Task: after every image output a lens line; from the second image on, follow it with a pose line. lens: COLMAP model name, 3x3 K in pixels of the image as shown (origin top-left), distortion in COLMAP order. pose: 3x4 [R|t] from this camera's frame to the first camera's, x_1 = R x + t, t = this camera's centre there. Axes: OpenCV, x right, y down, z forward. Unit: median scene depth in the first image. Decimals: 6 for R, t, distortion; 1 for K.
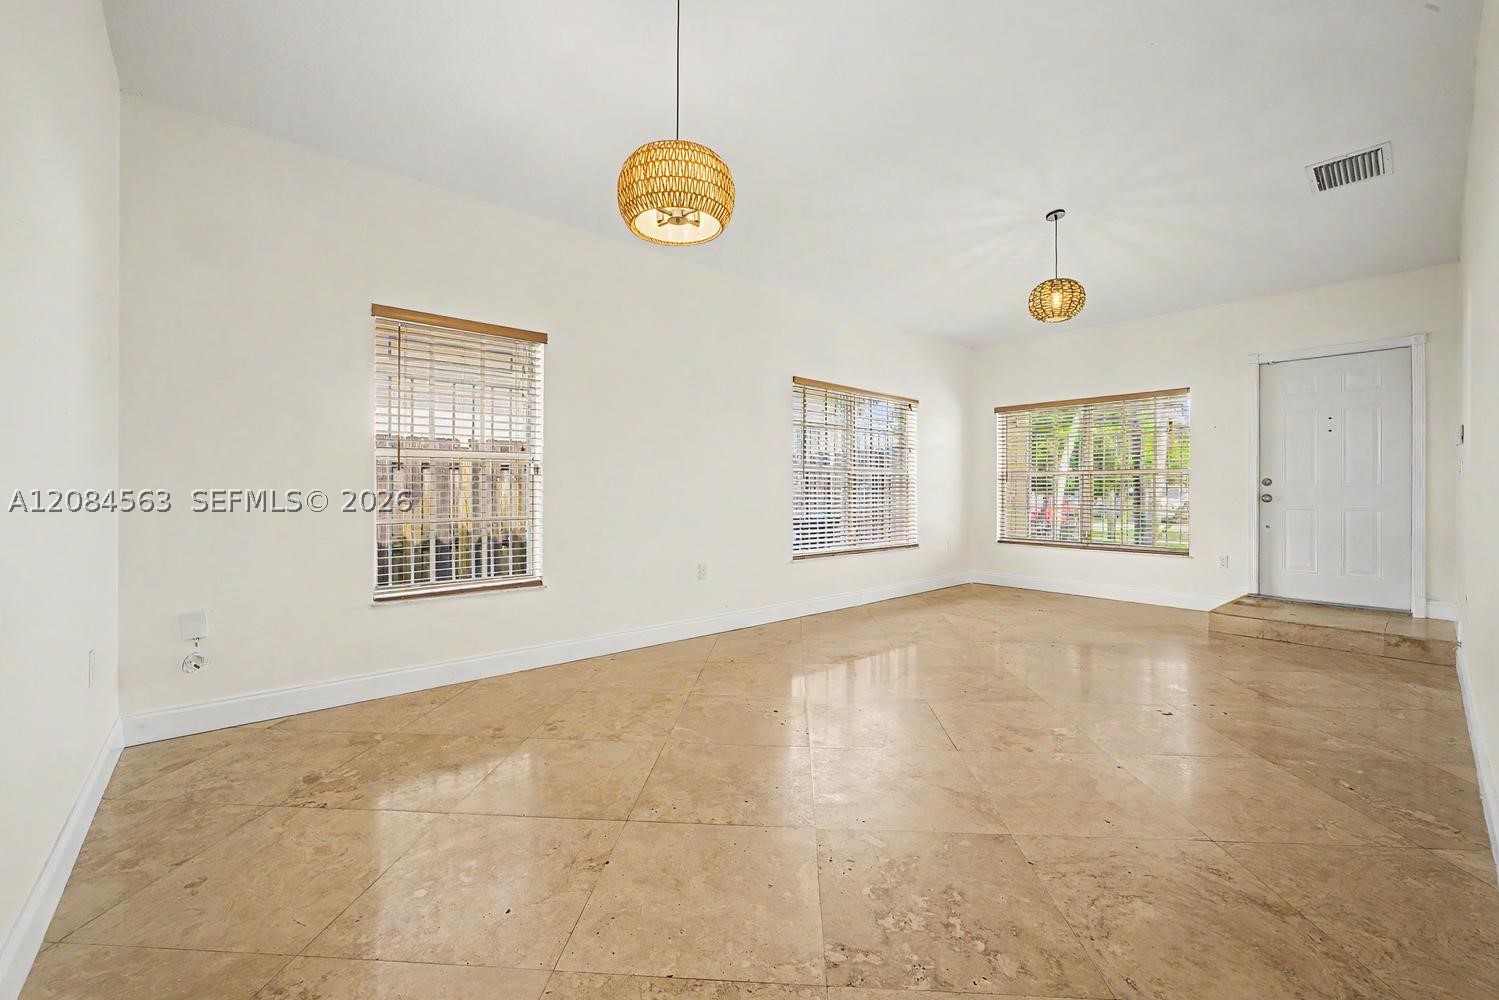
lens RADIAL K [[593.3, 0, 747.5], [0, 593.3, 498.9], [0, 0, 1]] dist [-0.027670, 0.009154]
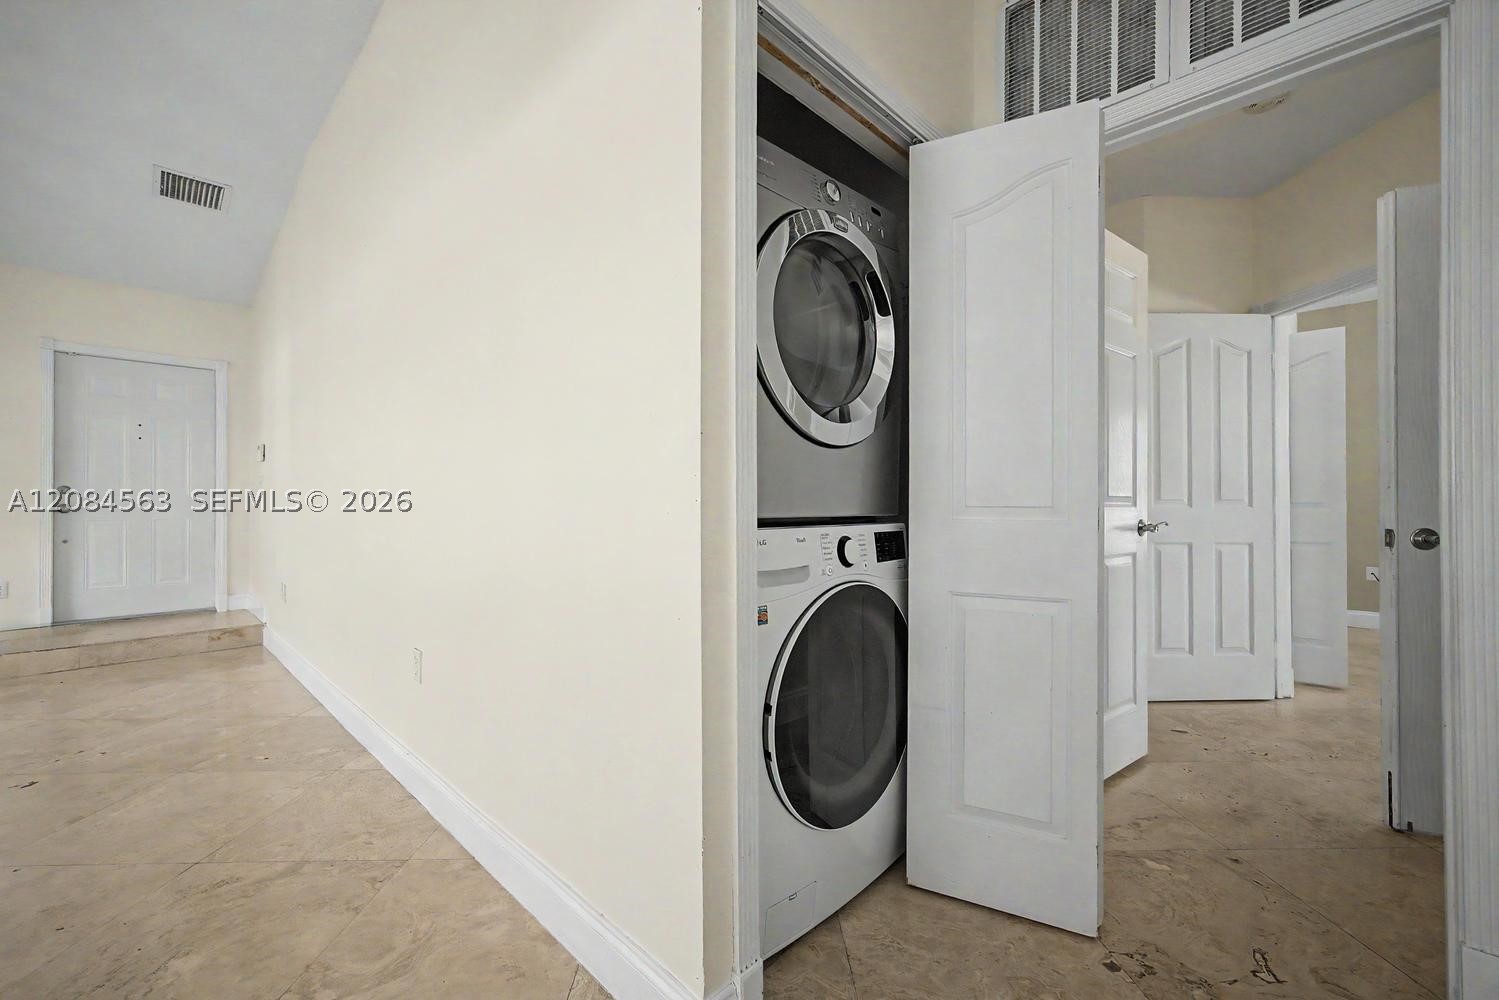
lens RADIAL K [[621.5, 0, 741.7], [0, 621.5, 503.2], [0, 0, 1]] dist [-0.023550, 0.010766]
pose [[-0.075282, -0.001452, 0.997161, -0.150958], [0.020991, 0.999775, 0.003040, 0.015172], [-0.996941, 0.021160, -0.075235, 0.114575]]
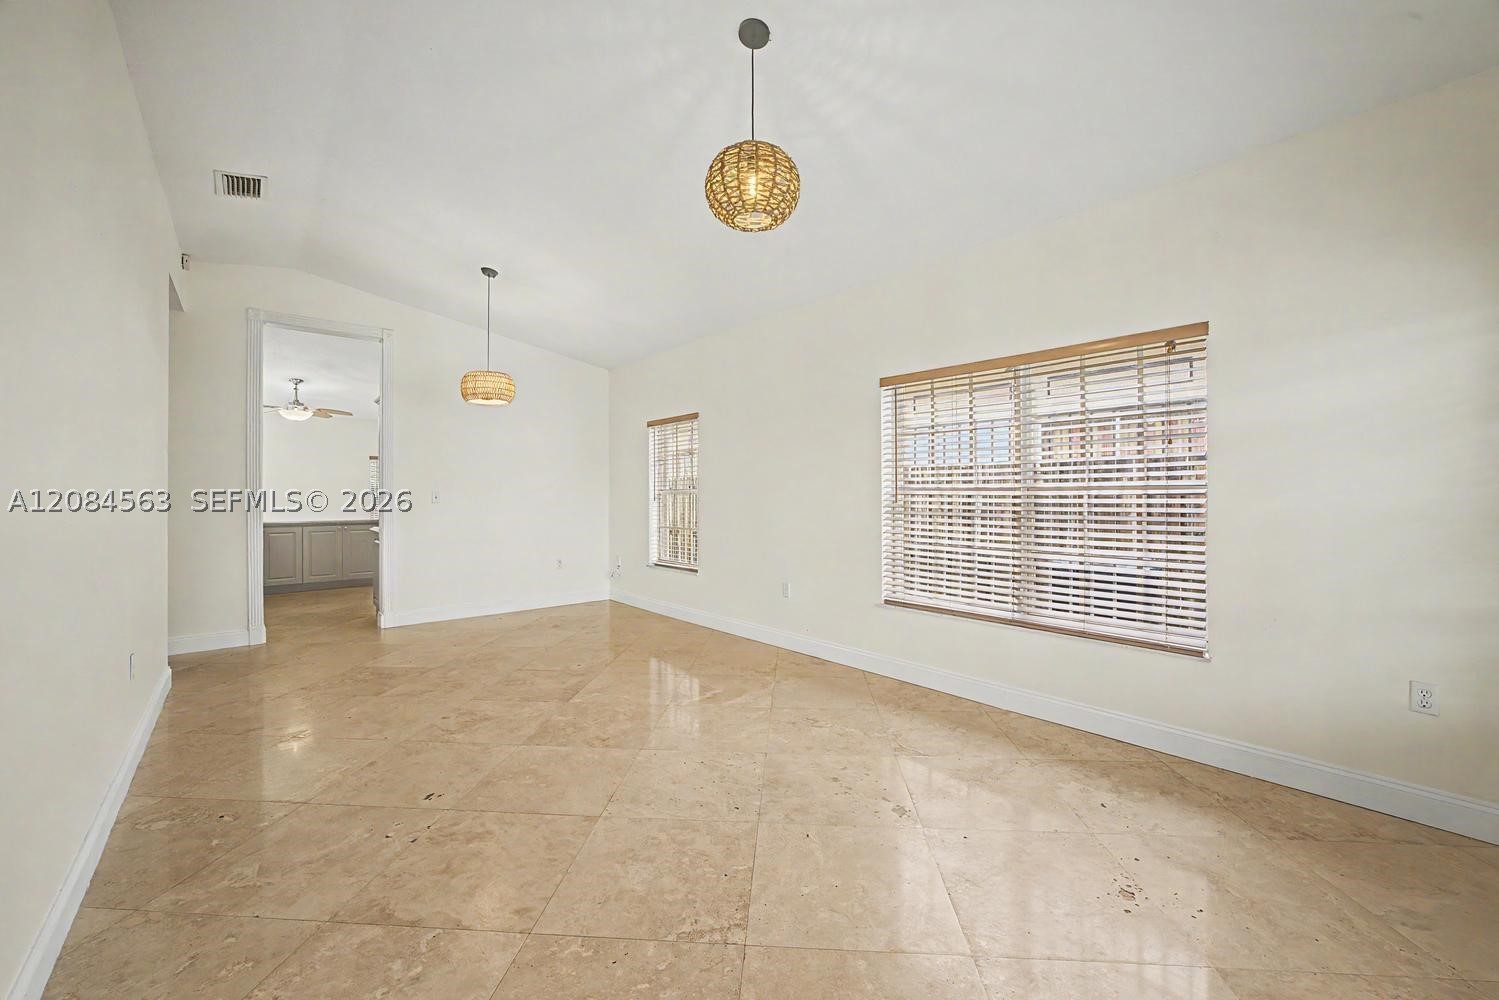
lens RADIAL K [[593.8, 0, 755.8], [0, 593.8, 500.4], [0, 0, 1]] dist [-0.029894, 0.013663]
pose [[0.001184, 0.006925, -0.999975, 1.455390], [-0.013386, 0.999887, 0.006908, -0.070065], [0.999910, 0.013378, 0.001277, 1.361106]]
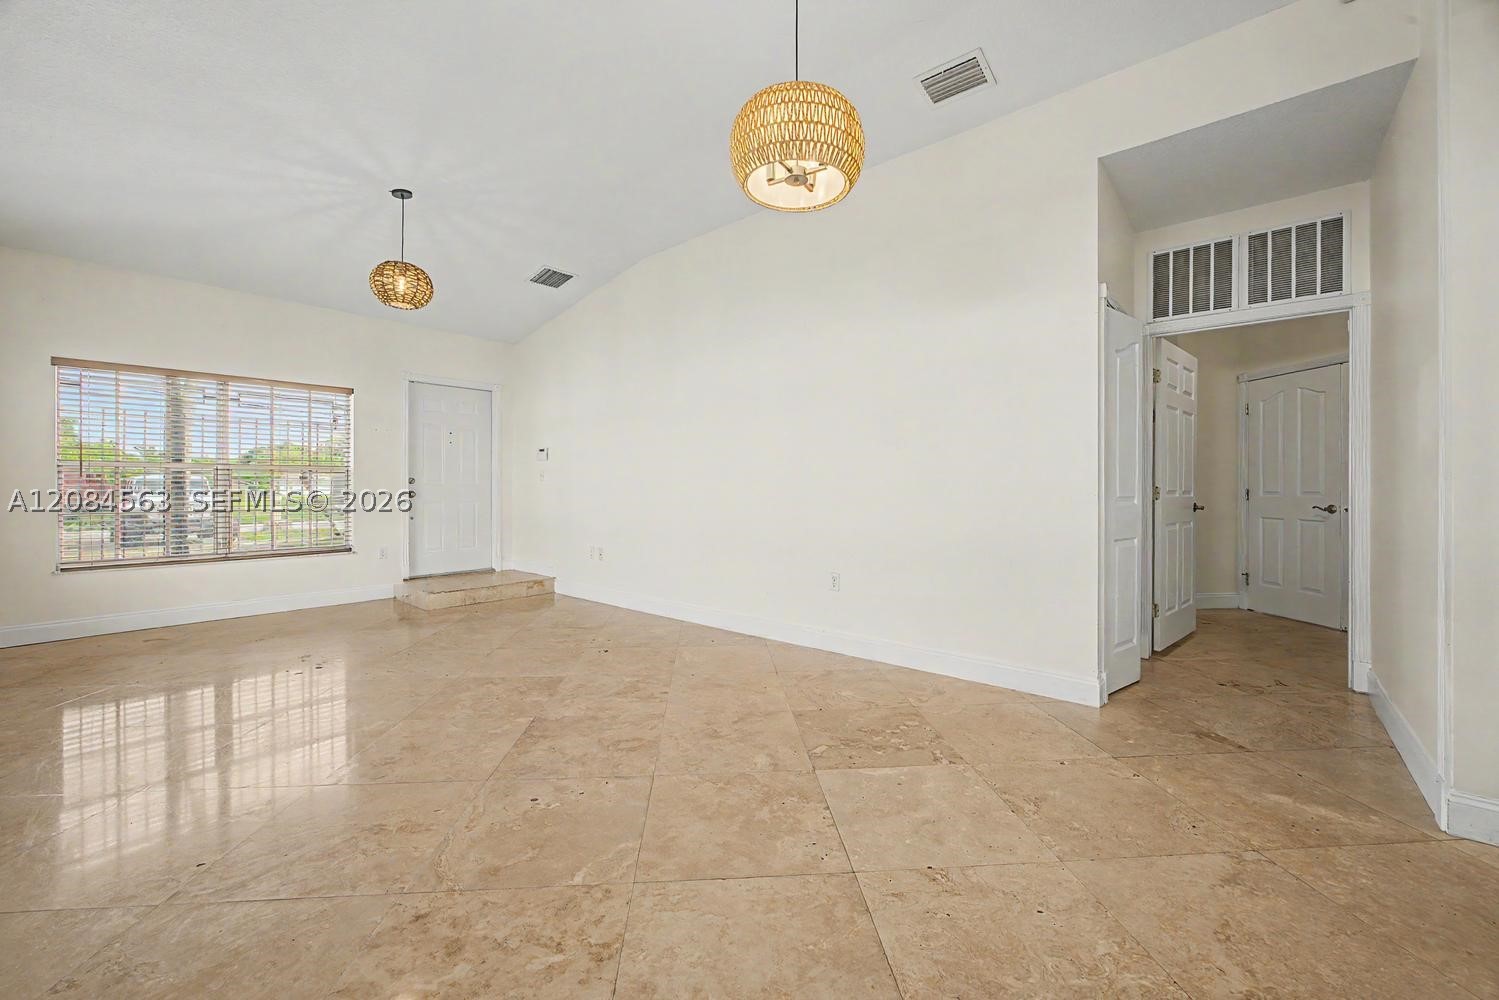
lens RADIAL K [[593.3, 0, 747.5], [0, 593.3, 498.9], [0, 0, 1]] dist [-0.027670, 0.009154]
pose [[-0.135674, -0.021363, 0.990523, -0.640804], [0.017894, 0.999552, 0.024009, -0.014005], [-0.990592, 0.020982, -0.135231, 0.788732]]
